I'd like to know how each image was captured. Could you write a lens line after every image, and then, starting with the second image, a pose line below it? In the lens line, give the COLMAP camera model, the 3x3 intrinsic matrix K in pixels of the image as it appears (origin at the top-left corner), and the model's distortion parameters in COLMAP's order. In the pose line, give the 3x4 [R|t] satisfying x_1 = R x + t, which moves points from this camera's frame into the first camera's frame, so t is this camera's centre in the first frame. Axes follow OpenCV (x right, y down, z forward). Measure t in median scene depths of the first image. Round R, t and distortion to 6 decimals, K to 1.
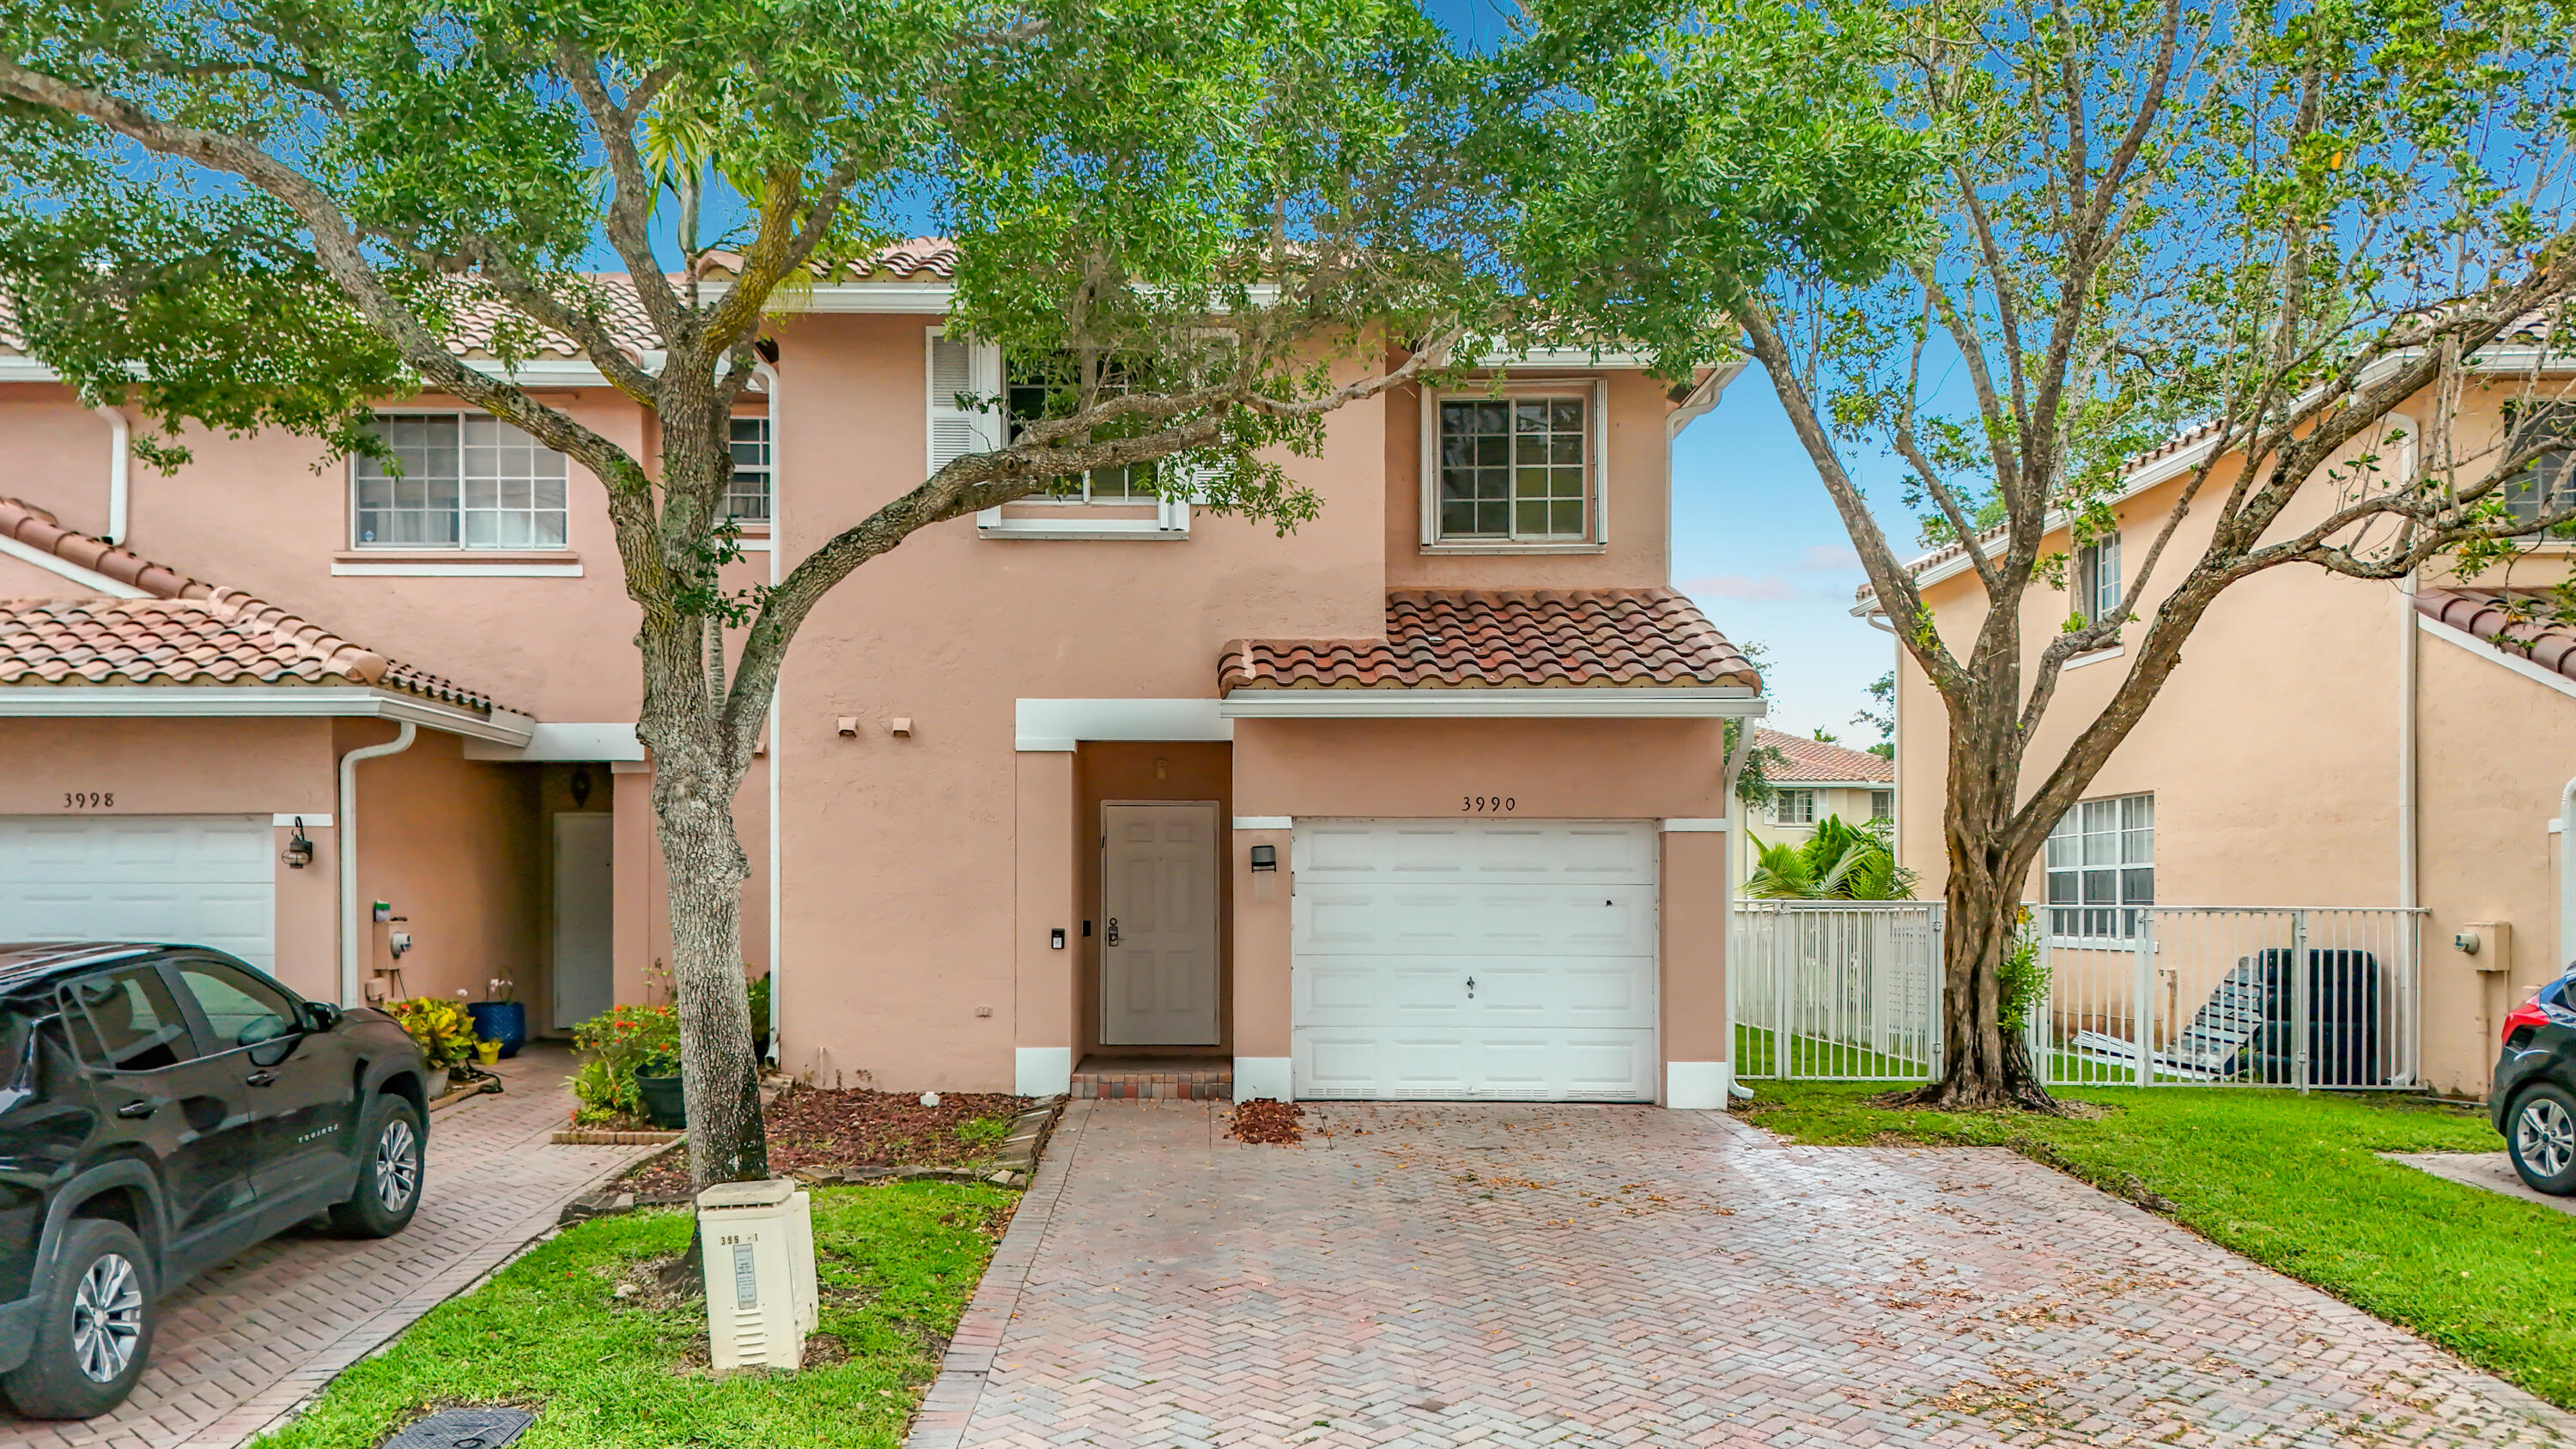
lens RADIAL K [[1935.6, 0, 1288.0], [0, 1935.6, 724.5], [0, 0, 1]] dist [0.033029, -0.007010]
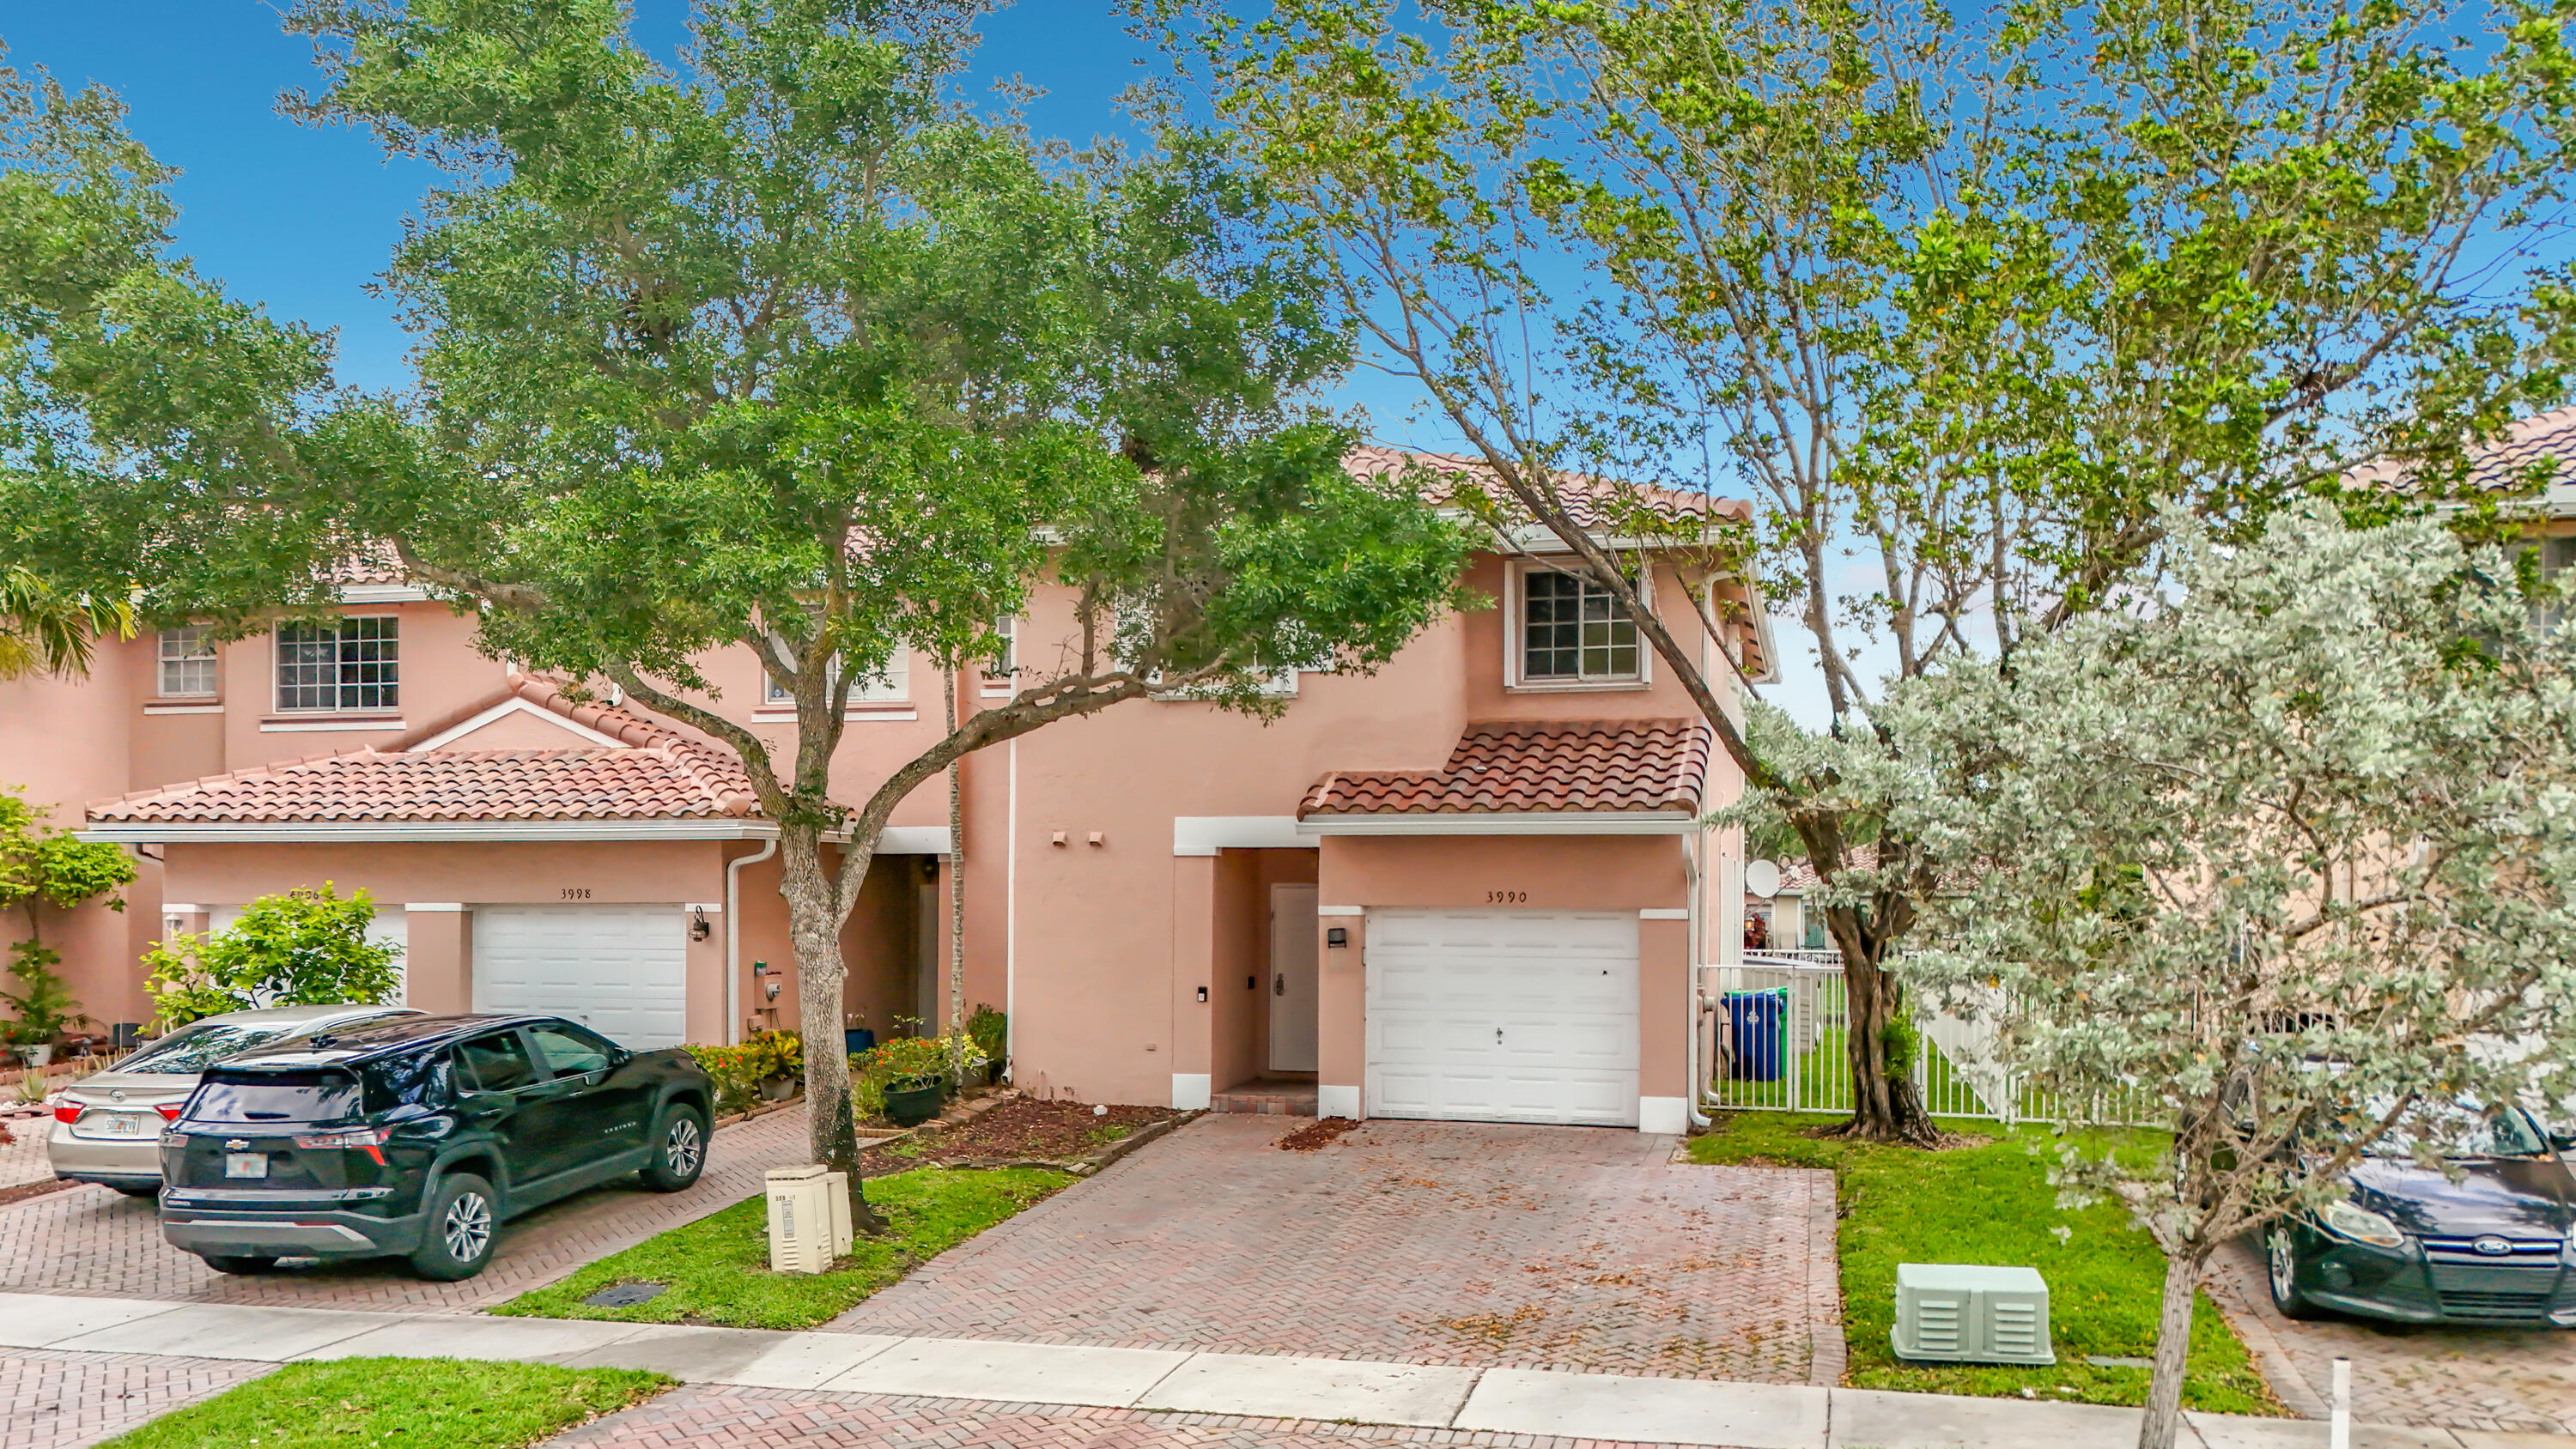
lens RADIAL K [[1700.9, 0, 1288.0], [0, 1700.9, 724.5], [0, 0, 1]] dist [0.051334, -0.053810]
pose [[0.977815, -0.021916, -0.208322, 0.207881], [0.016102, 0.999433, -0.029562, -0.046135], [0.208852, 0.025552, 0.977613, -0.180541]]
